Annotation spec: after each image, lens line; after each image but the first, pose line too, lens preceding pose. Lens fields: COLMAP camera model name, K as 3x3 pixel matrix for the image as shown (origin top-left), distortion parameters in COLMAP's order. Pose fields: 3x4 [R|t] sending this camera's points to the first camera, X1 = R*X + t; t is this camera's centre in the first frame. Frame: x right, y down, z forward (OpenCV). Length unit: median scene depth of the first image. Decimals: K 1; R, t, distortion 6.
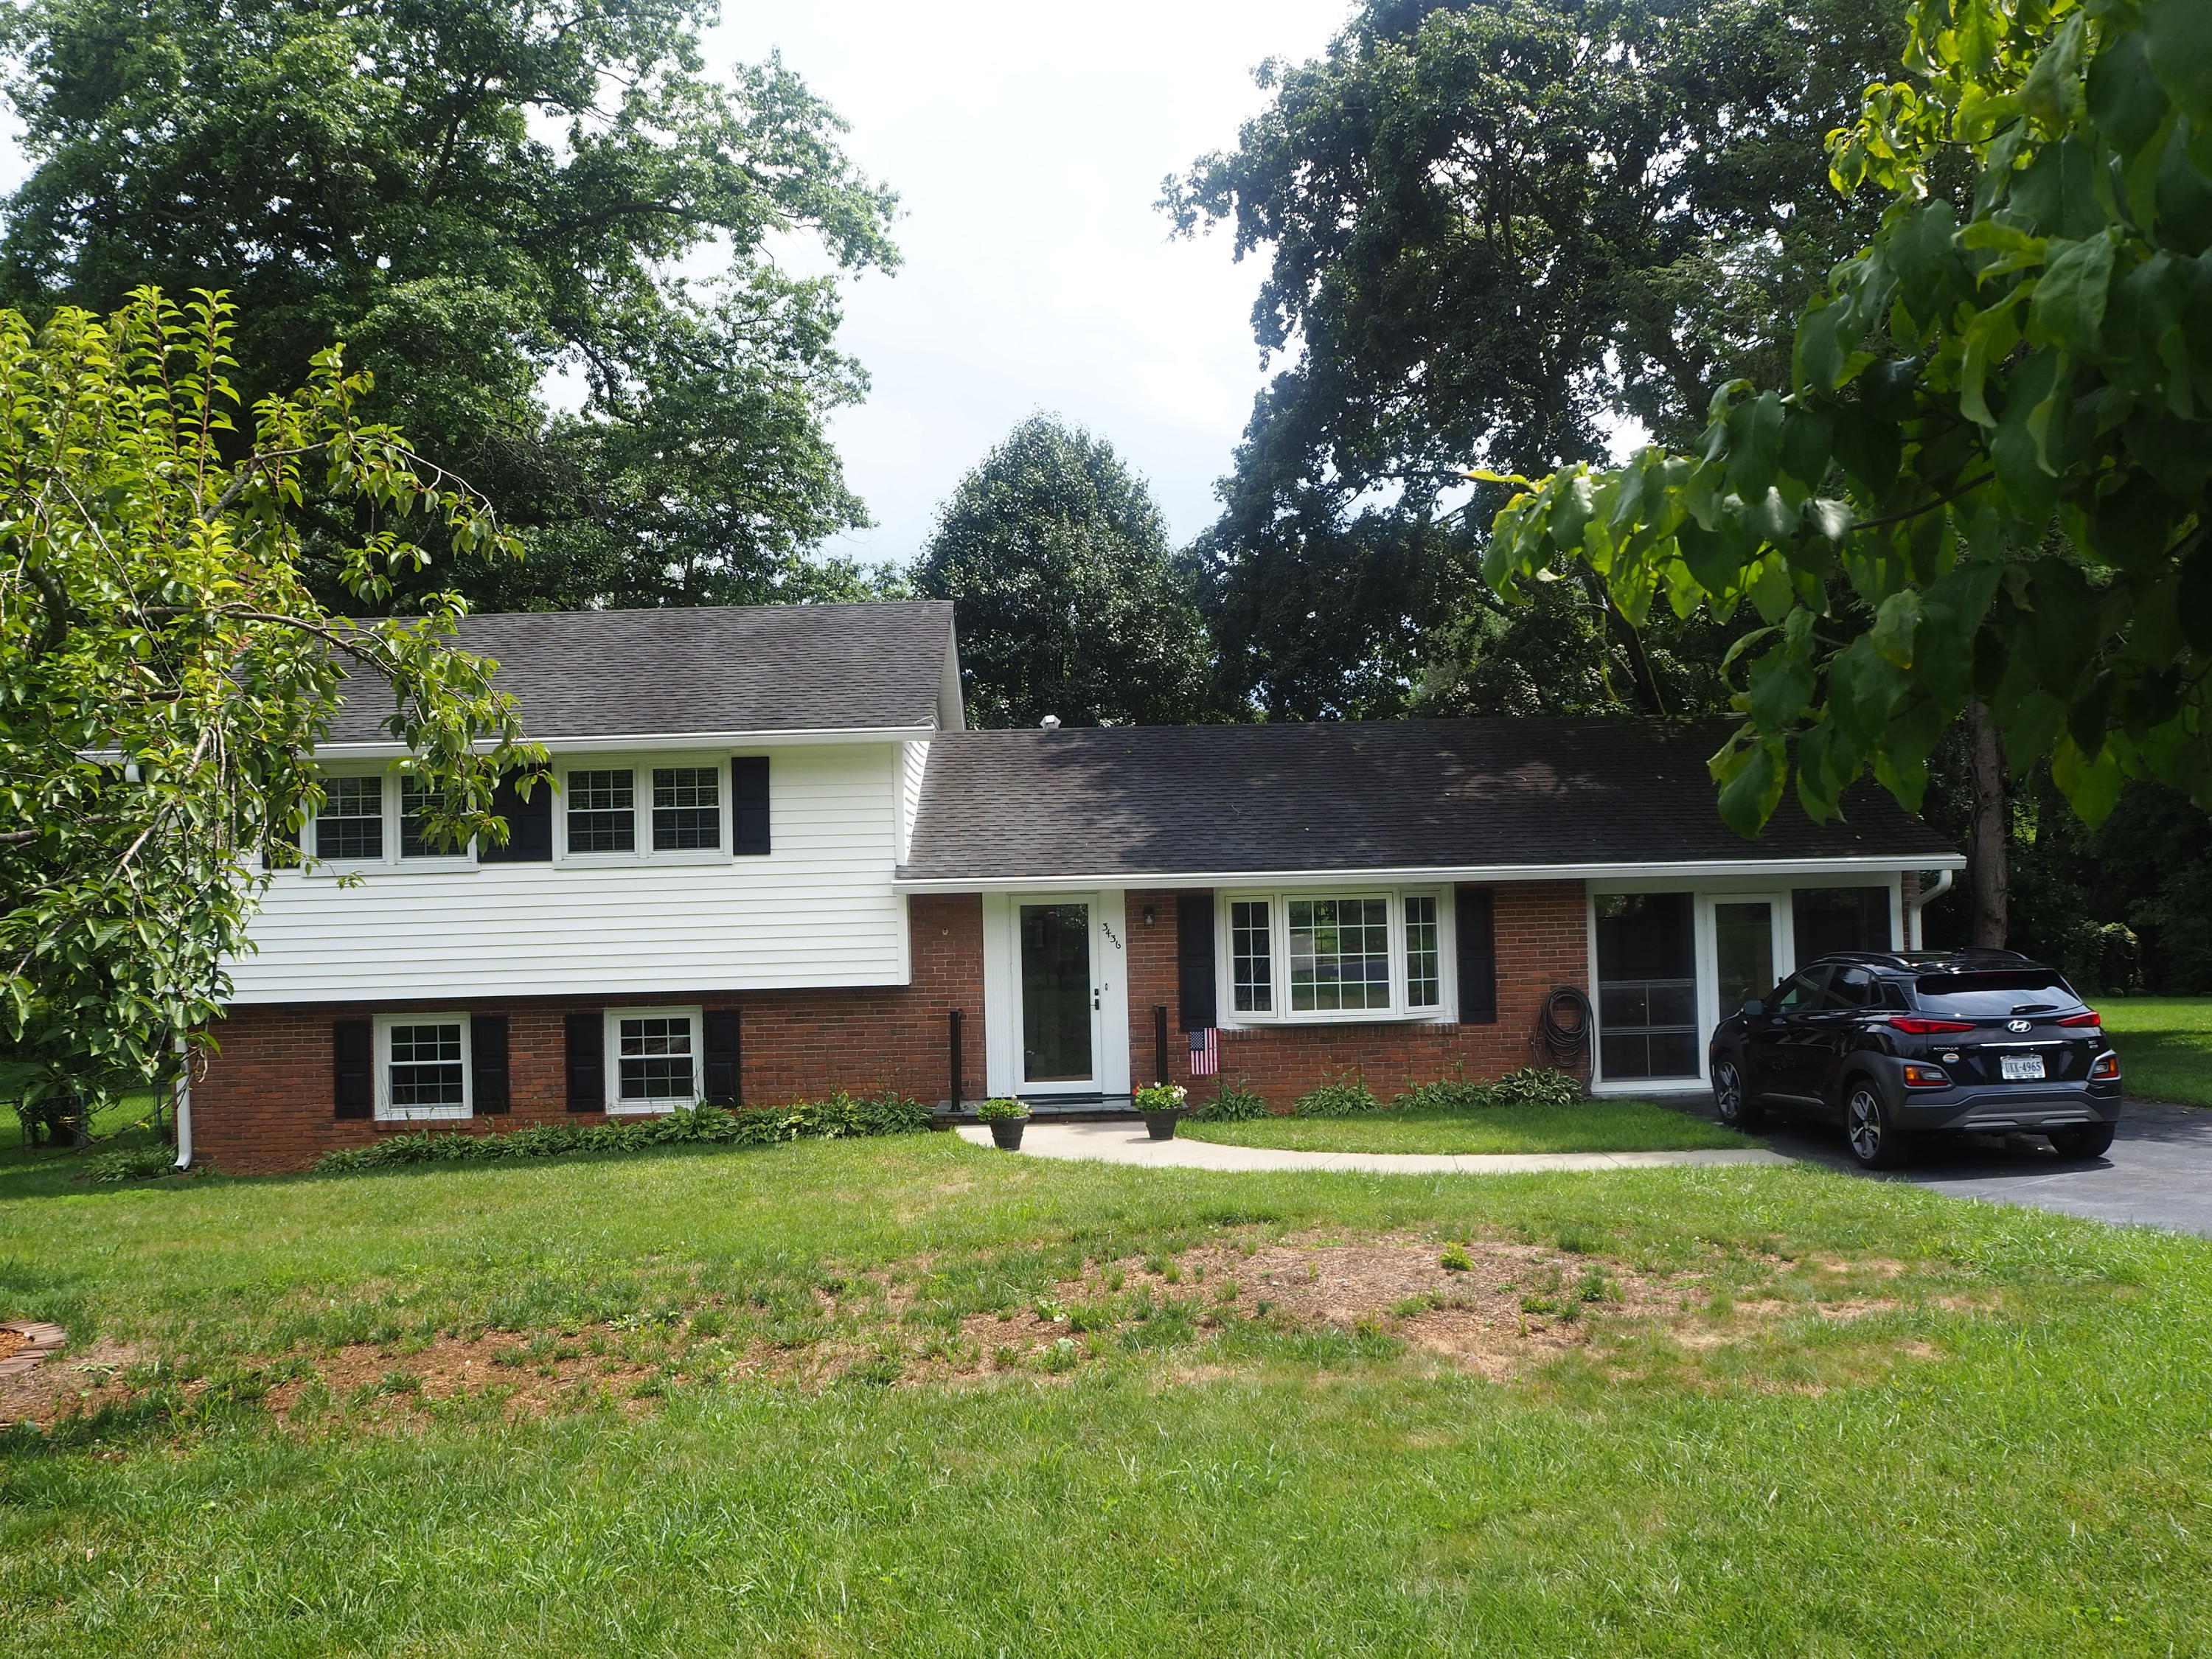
lens RADIAL K [[1848.1, 0, 1098.4], [0, 1848.1, 827.9], [0, 0, 1]] dist [-0.072369, 0.052489]
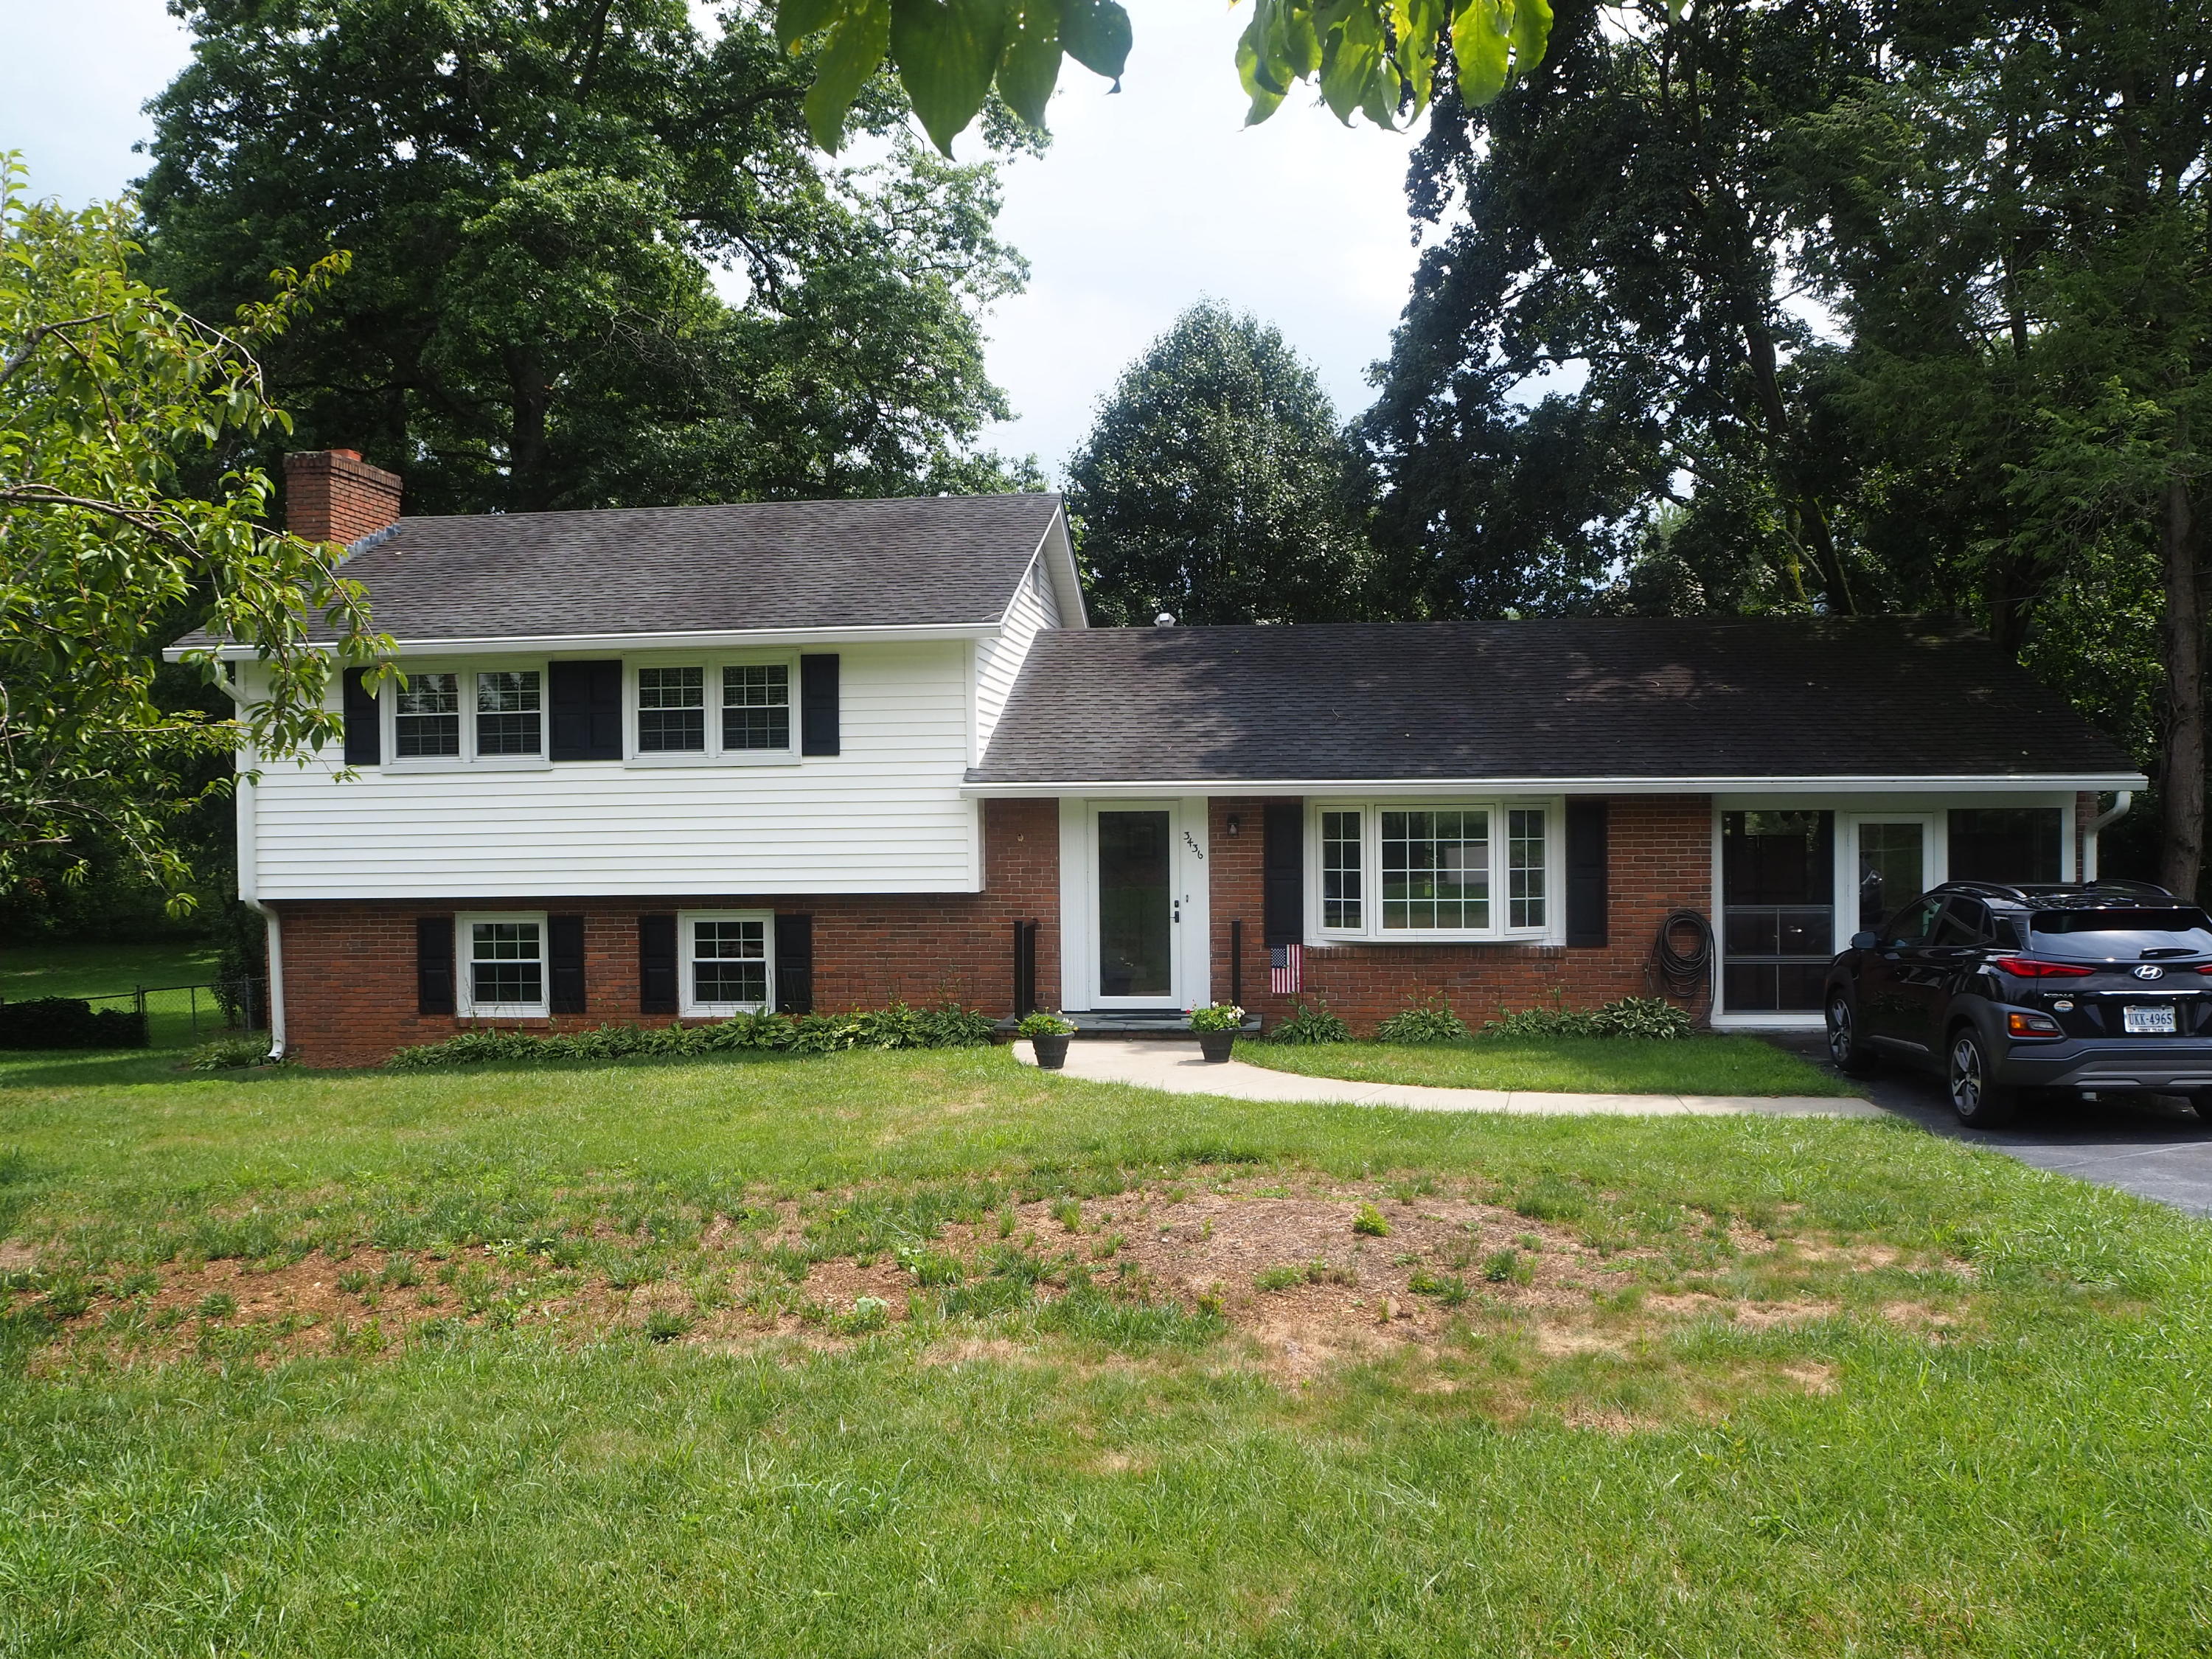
lens RADIAL K [[1848.1, 0, 1095.6], [0, 1848.1, 841.4], [0, 0, 1]] dist [-0.072369, 0.052489]
pose [[0.991212, 0.017753, -0.131085, 0.082309], [-0.009938, 0.998147, 0.060032, -0.000207], [0.131908, -0.058202, 0.989552, 0.054363]]
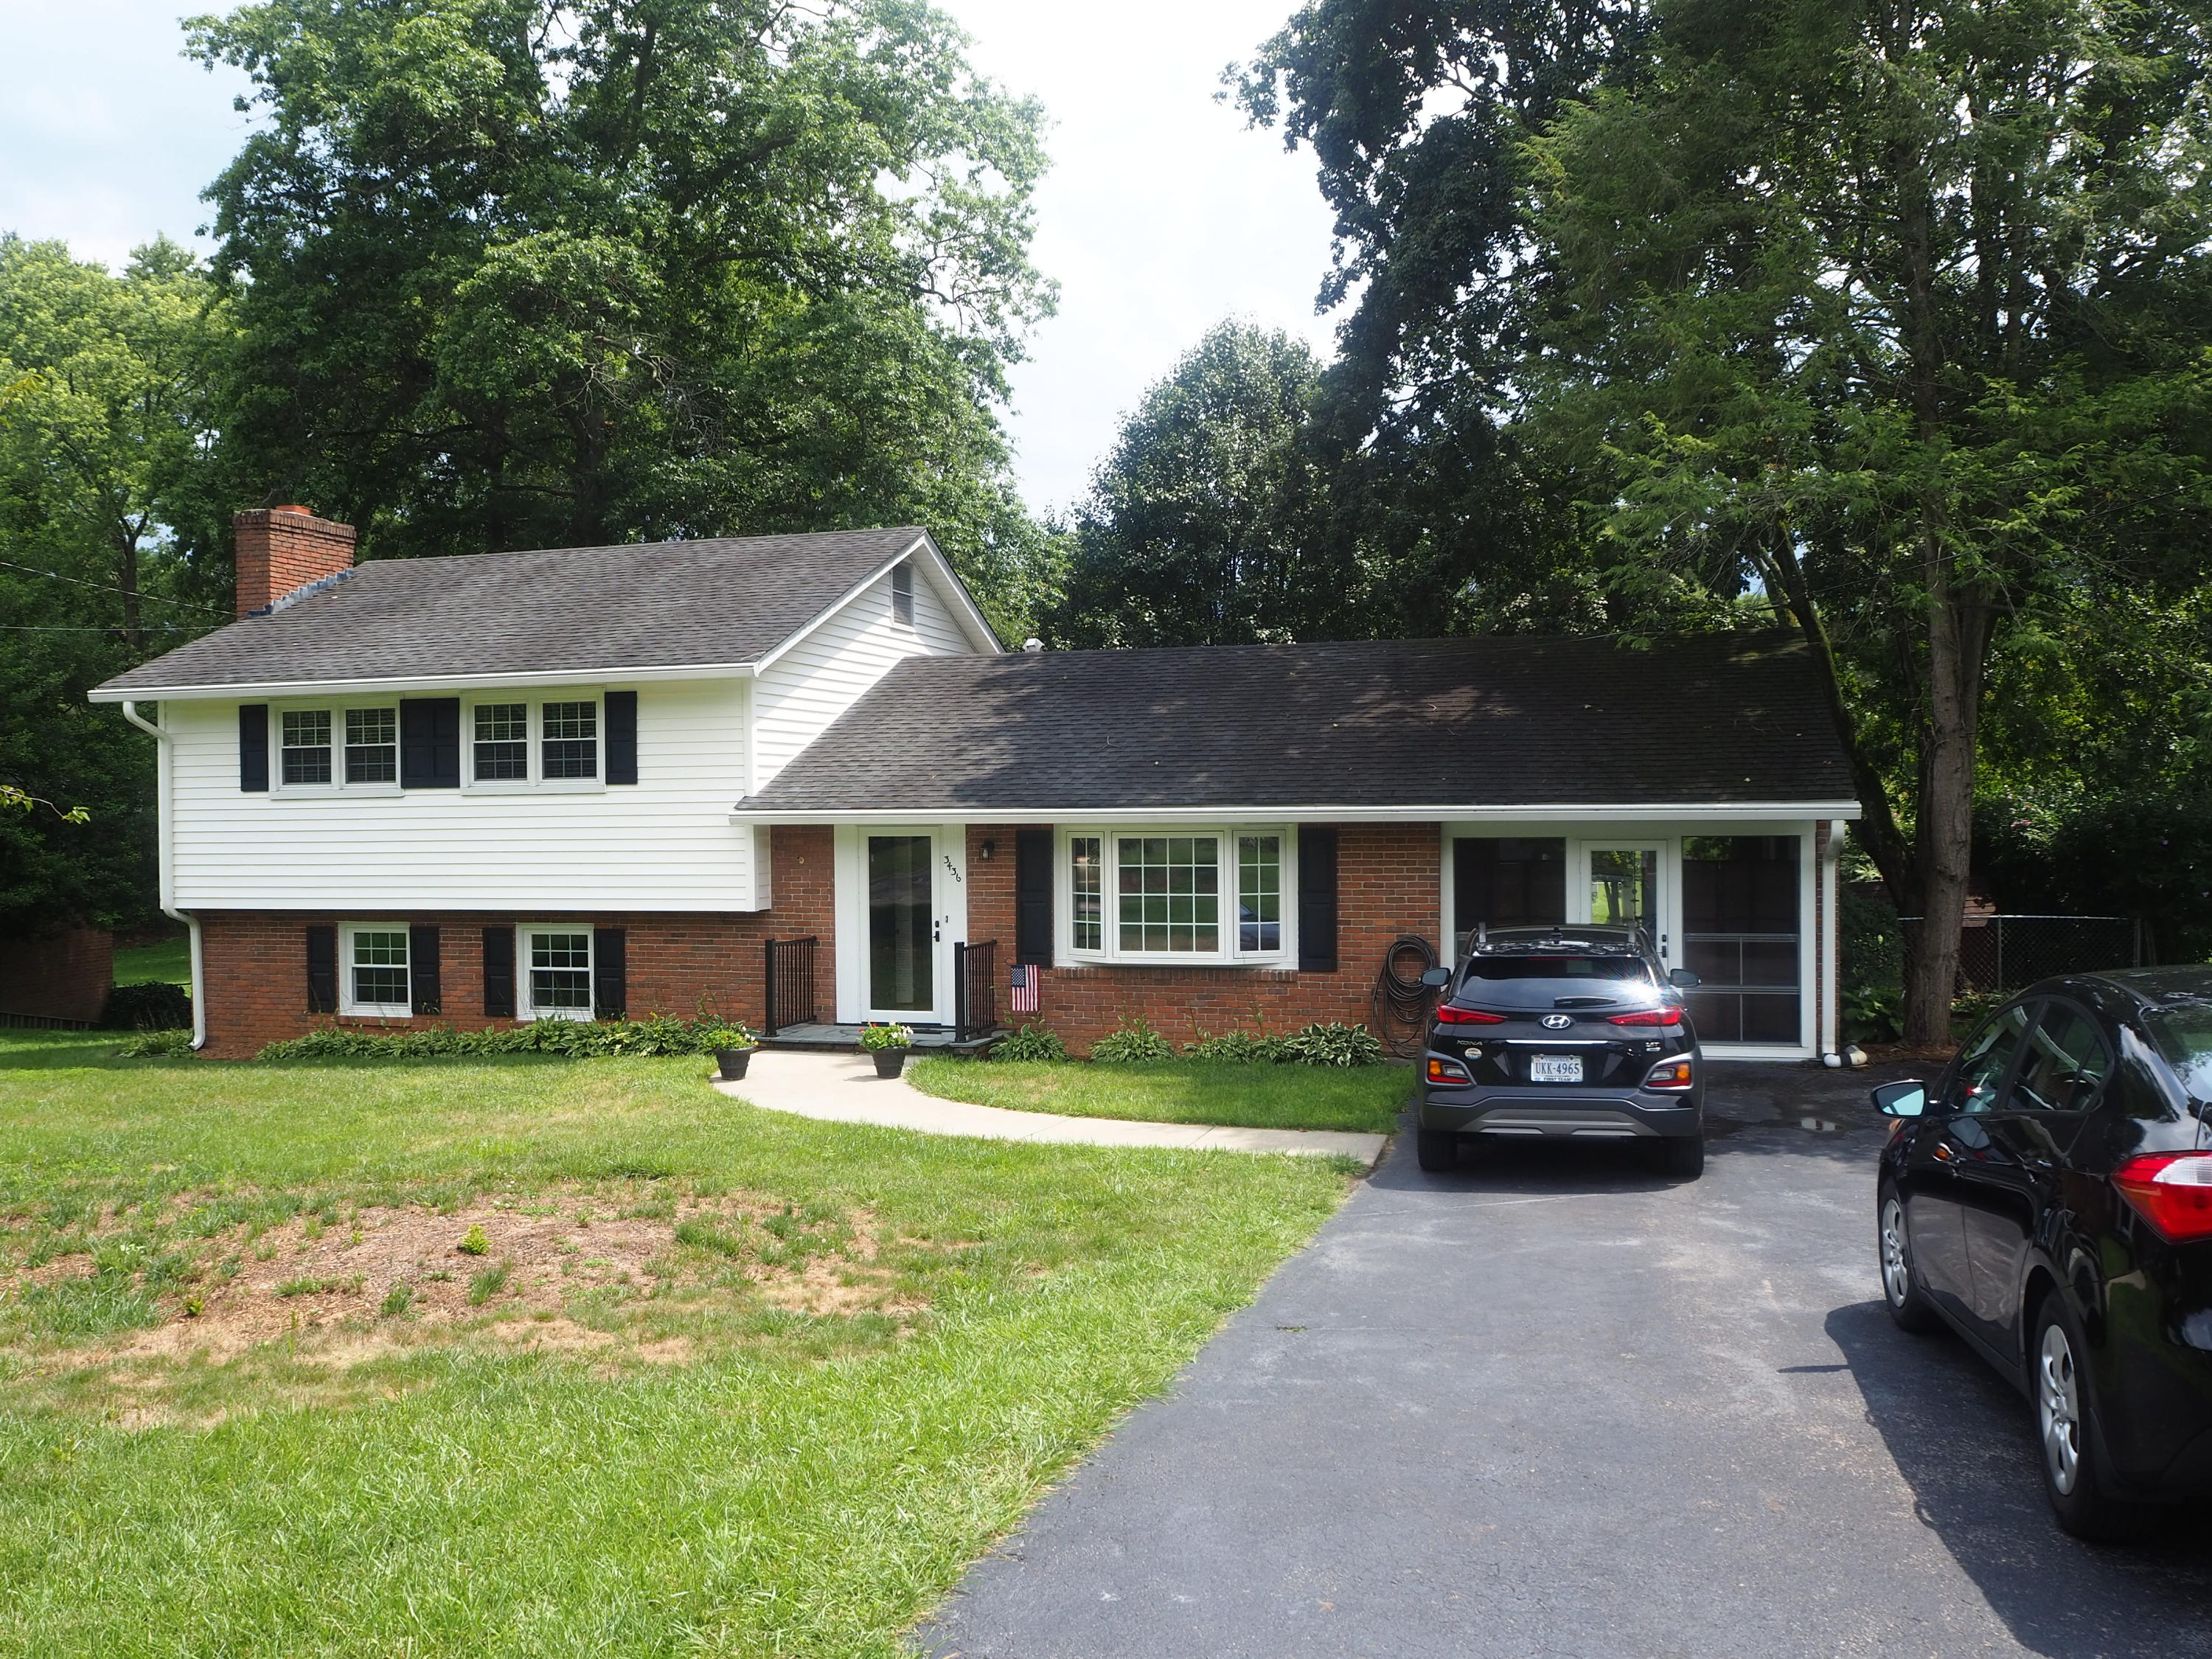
lens RADIAL K [[1848.1, 0, 1105.5], [0, 1848.1, 829.3], [0, 0, 1]] dist [-0.072369, 0.052489]
pose [[0.955971, 0.020304, -0.292759, 0.381888], [-0.002249, 0.998081, 0.061877, -0.025251], [0.293454, -0.058494, 0.954182, 0.070747]]
